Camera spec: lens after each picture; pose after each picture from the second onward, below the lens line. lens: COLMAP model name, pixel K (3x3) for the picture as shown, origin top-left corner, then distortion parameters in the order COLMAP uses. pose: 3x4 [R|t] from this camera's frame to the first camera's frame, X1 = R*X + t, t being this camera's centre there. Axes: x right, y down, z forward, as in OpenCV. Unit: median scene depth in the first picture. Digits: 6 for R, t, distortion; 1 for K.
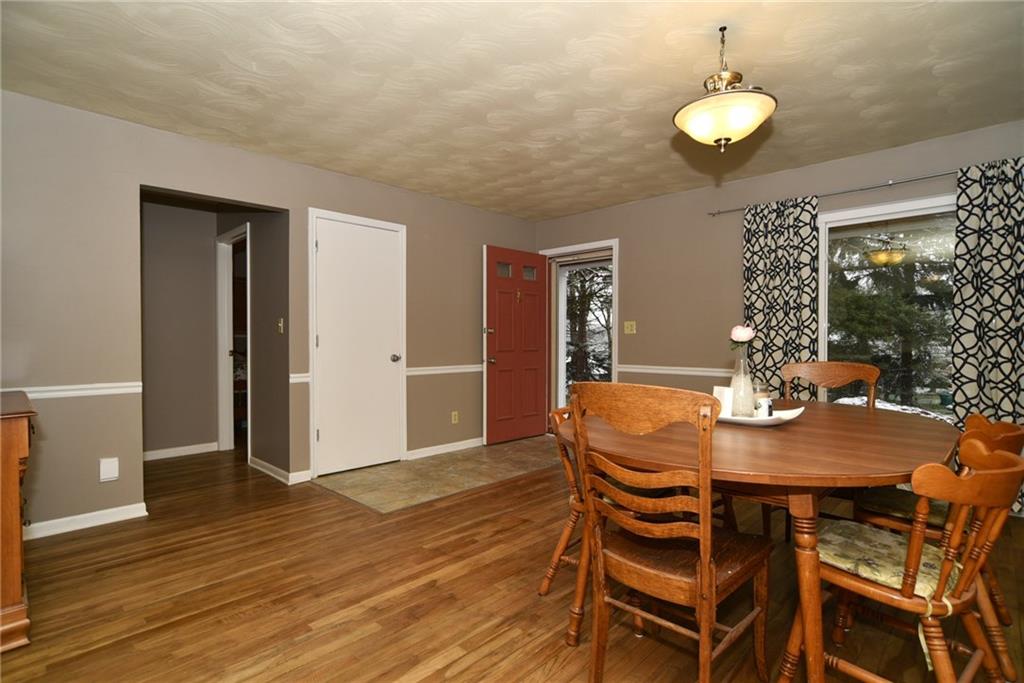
lens RADIAL K [[505.0, 0, 512.2], [0, 505.0, 346.1], [0, 0, 1]] dist [-0.013503, 0.010590]
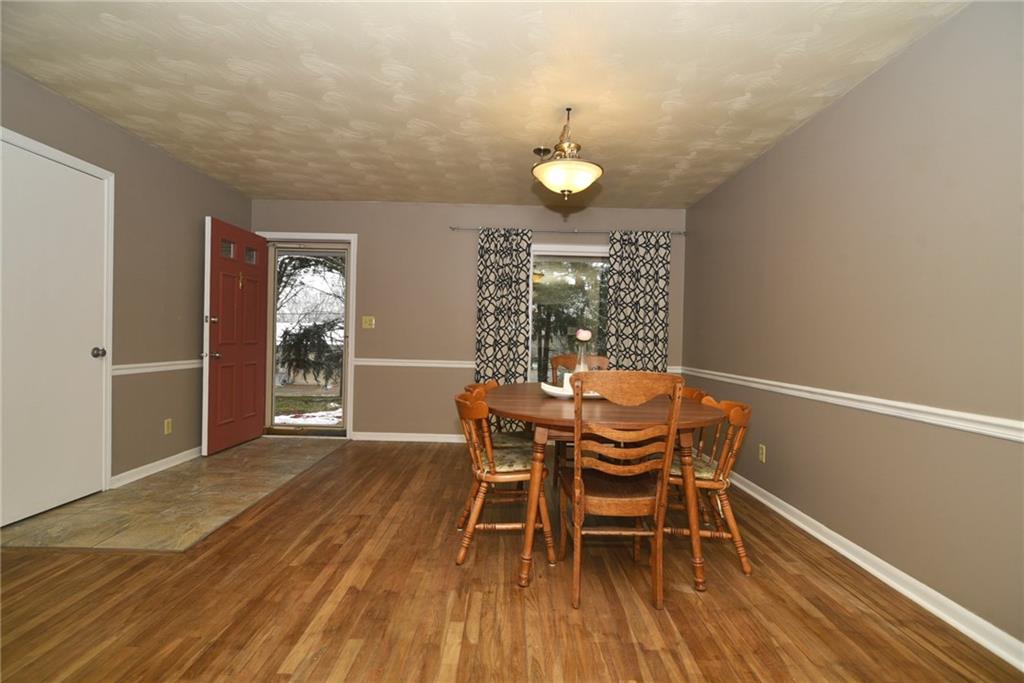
lens RADIAL K [[502.8, 0, 511.3], [0, 502.8, 346.2], [0, 0, 1]] dist [-0.023642, 0.018091]
pose [[0.717955, 0.005692, 0.696067, -0.418450], [-0.015804, 0.999842, 0.008126, -0.000779], [-0.695910, -0.016835, 0.717931, 0.085809]]
